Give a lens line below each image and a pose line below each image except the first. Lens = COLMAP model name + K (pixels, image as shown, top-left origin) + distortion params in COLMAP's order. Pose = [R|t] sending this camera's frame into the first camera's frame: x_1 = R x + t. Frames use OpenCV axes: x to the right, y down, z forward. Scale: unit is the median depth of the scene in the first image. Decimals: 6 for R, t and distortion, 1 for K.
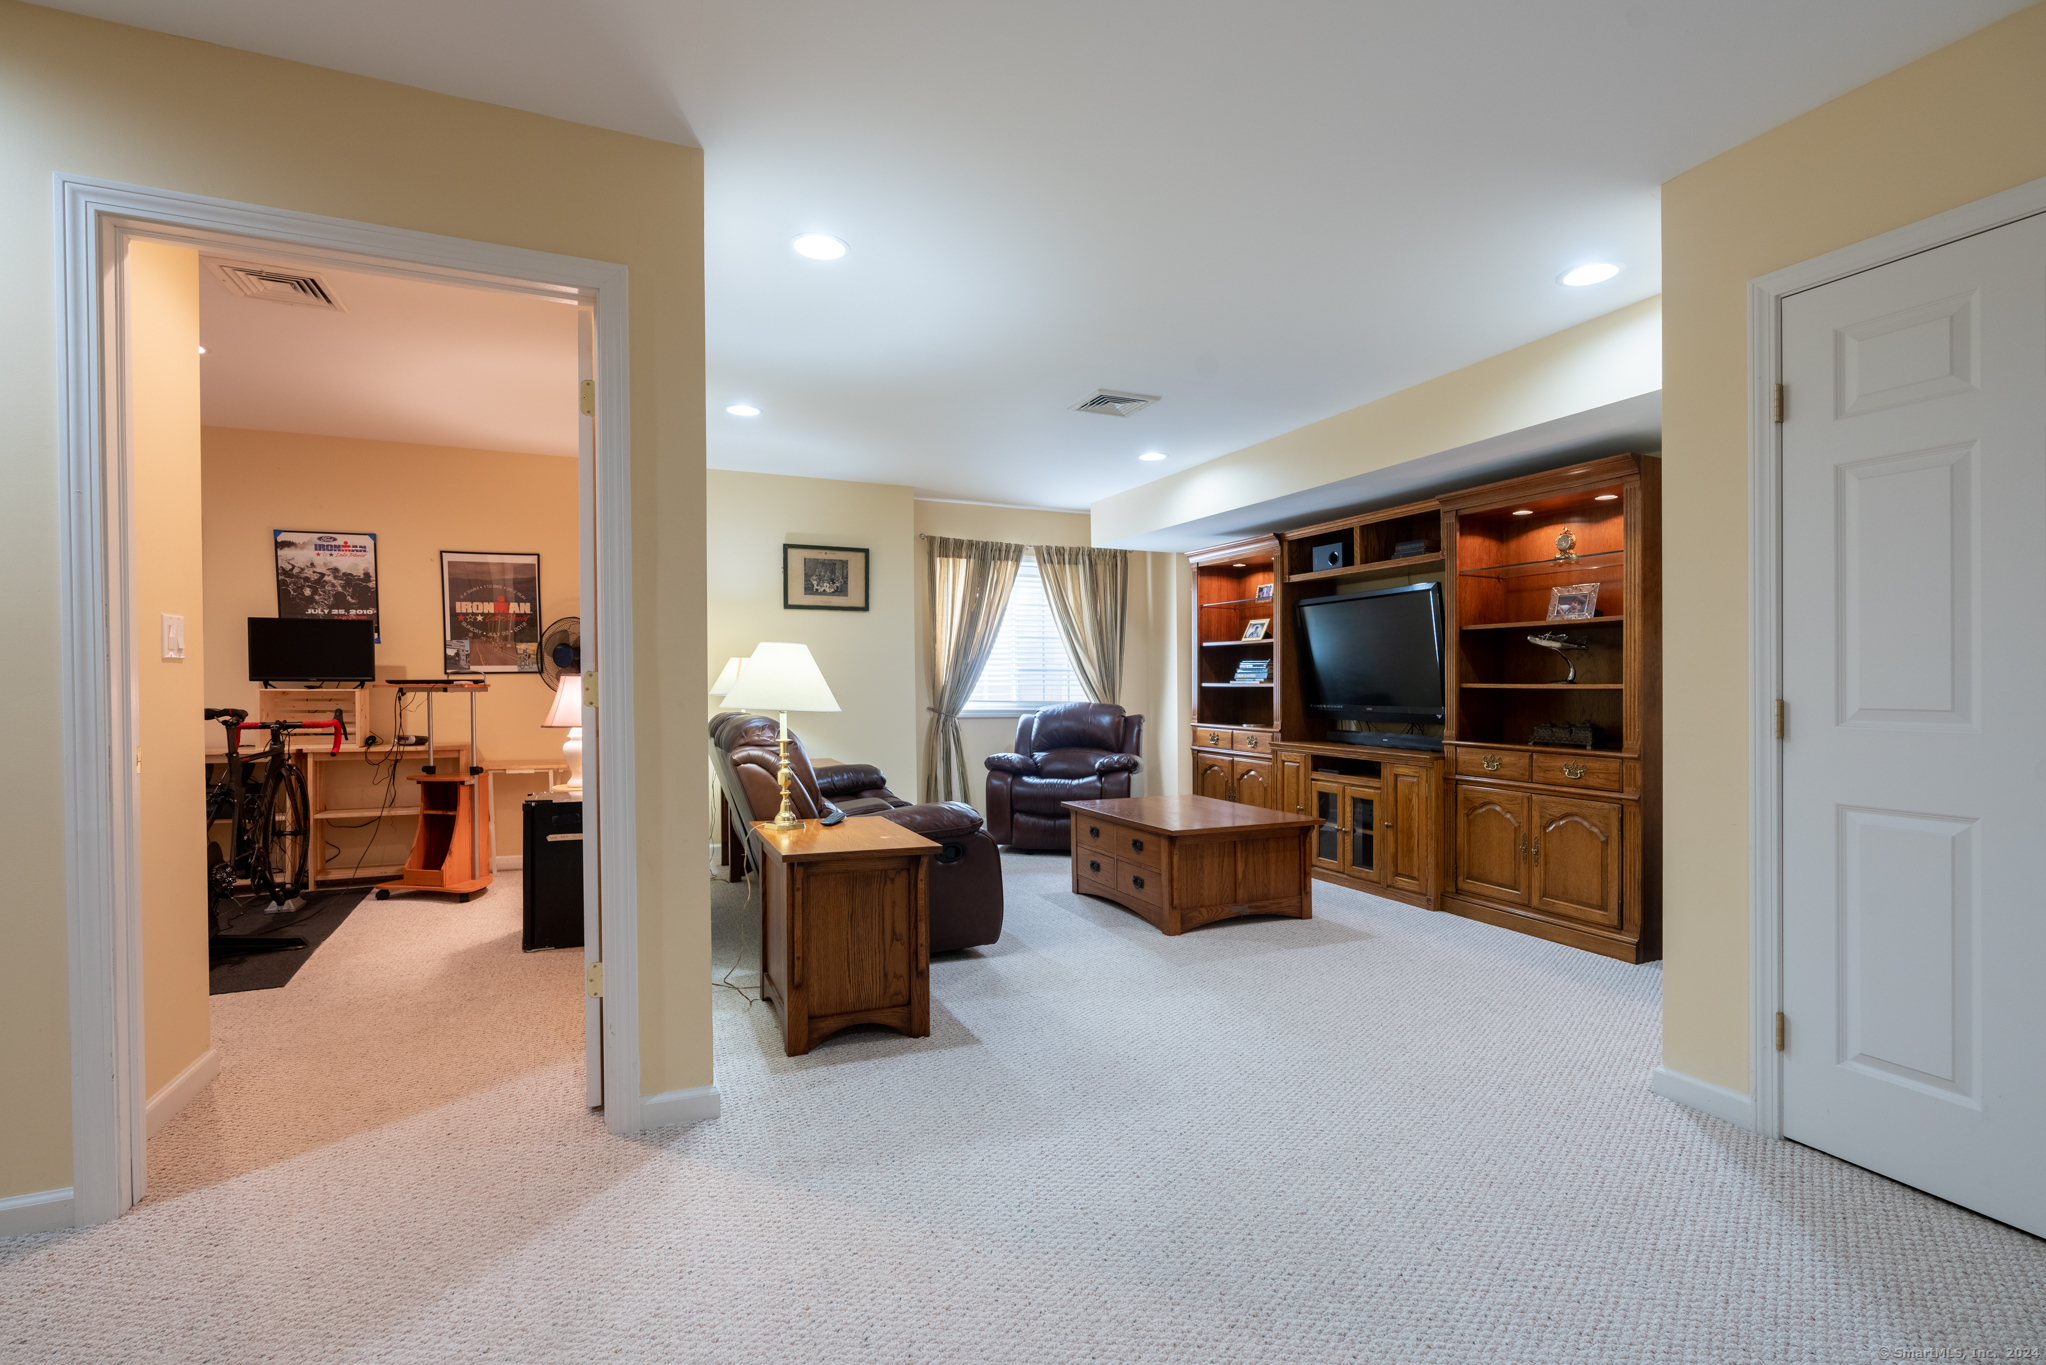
lens RADIAL K [[917.3, 0, 1029.7], [0, 917.3, 694.5], [0, 0, 1]] dist [-0.001979, 0.000143]
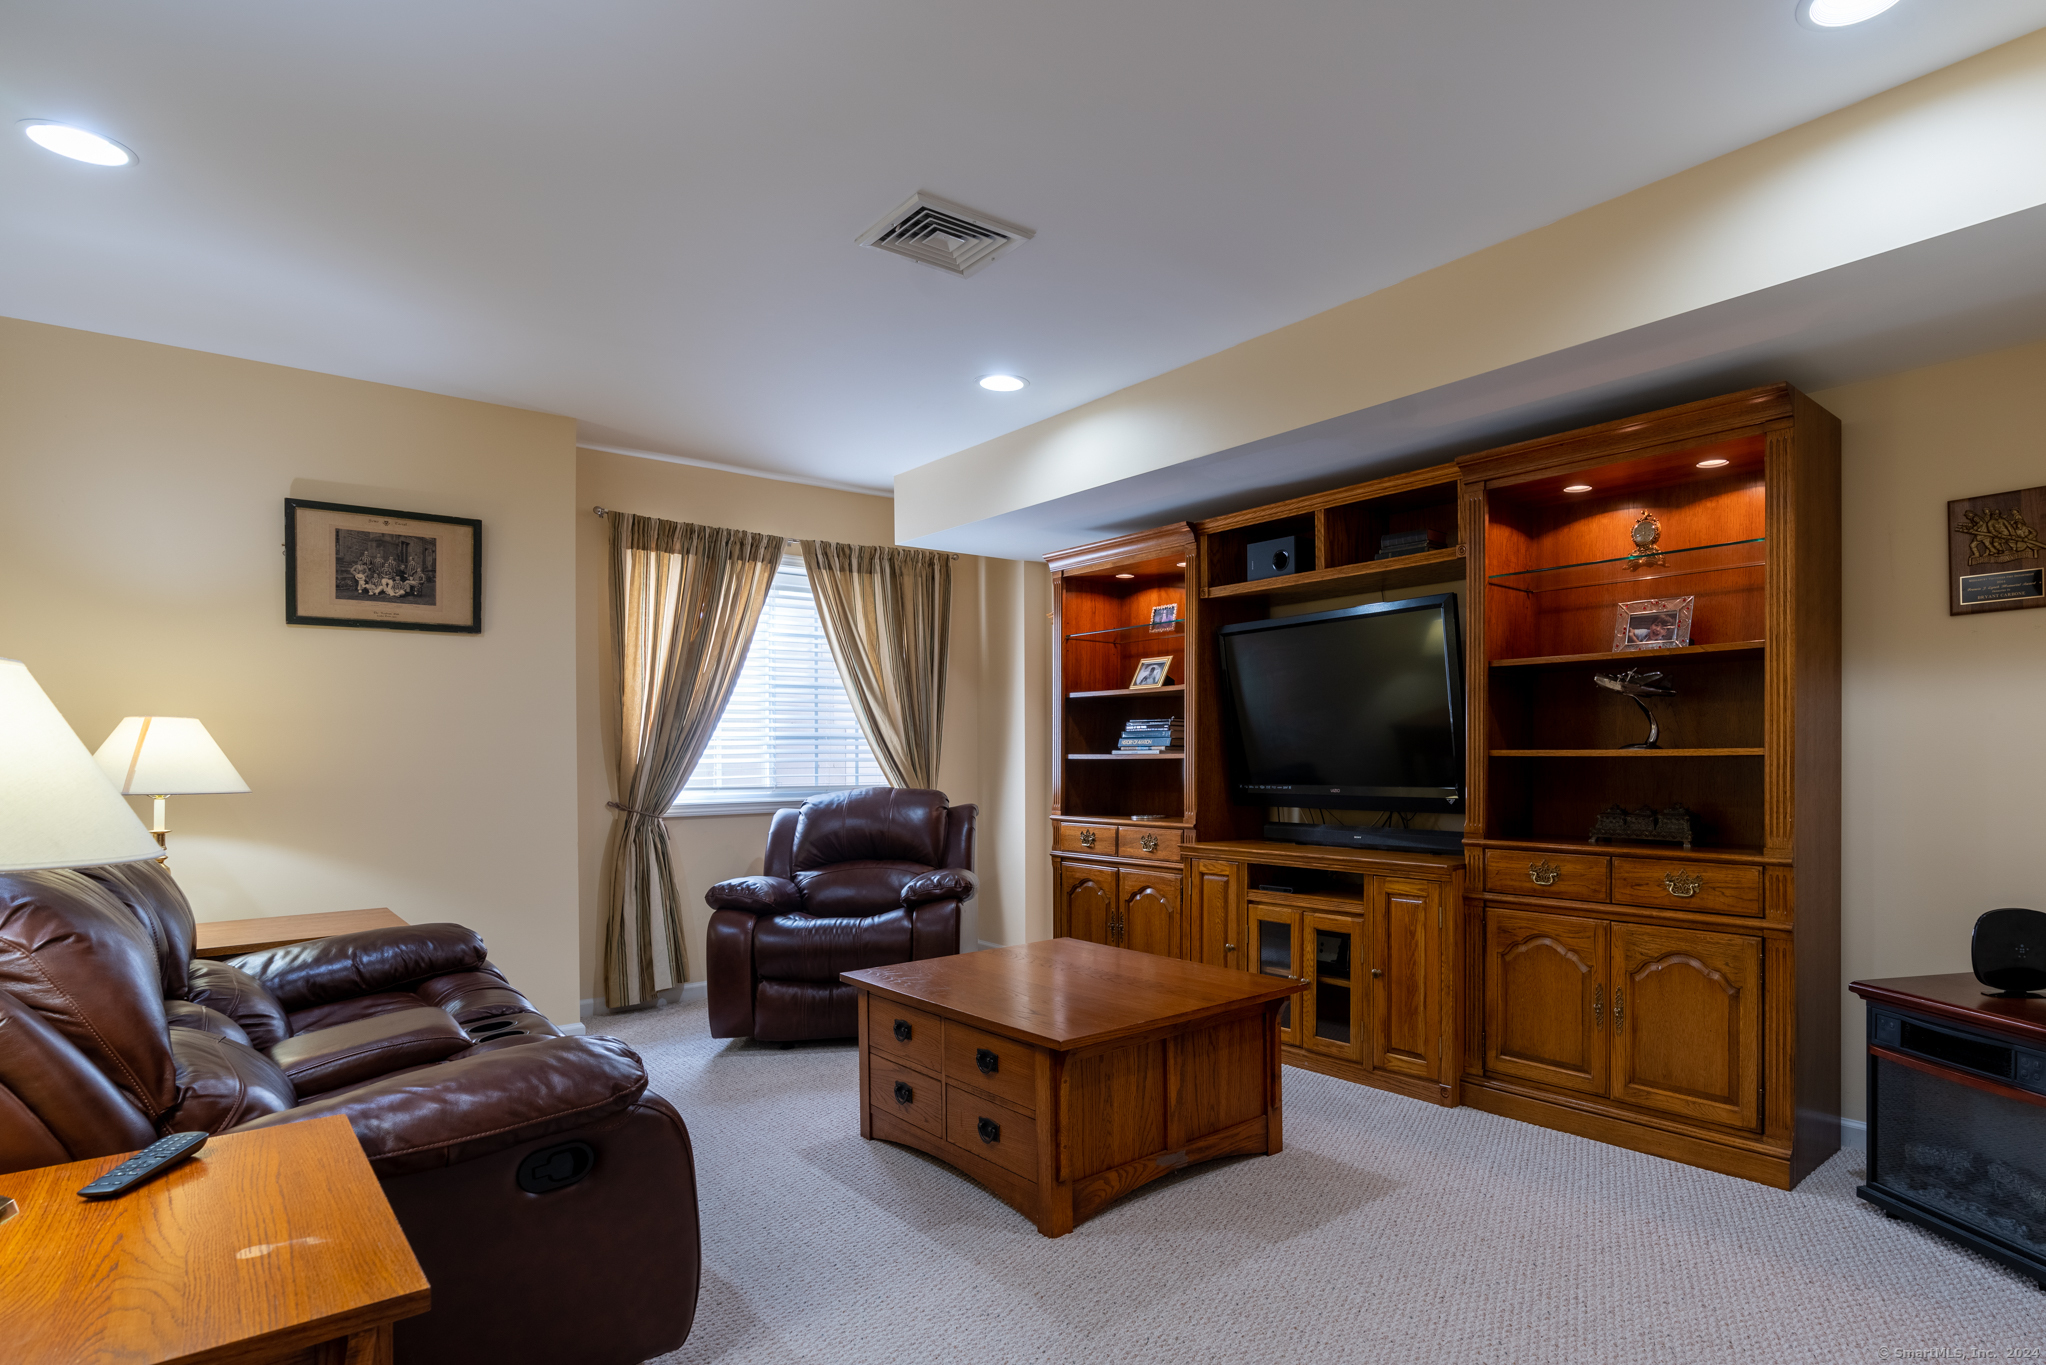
lens RADIAL K [[1079.2, 0, 1188.4], [0, 1079.2, 676.2], [0, 0, 1]] dist [-0.006003, 0.000361]
pose [[0.943188, 0.008526, 0.332151, 0.014357], [0.019049, 0.996639, -0.079674, -0.006169], [-0.331713, 0.081475, 0.939855, 0.295354]]
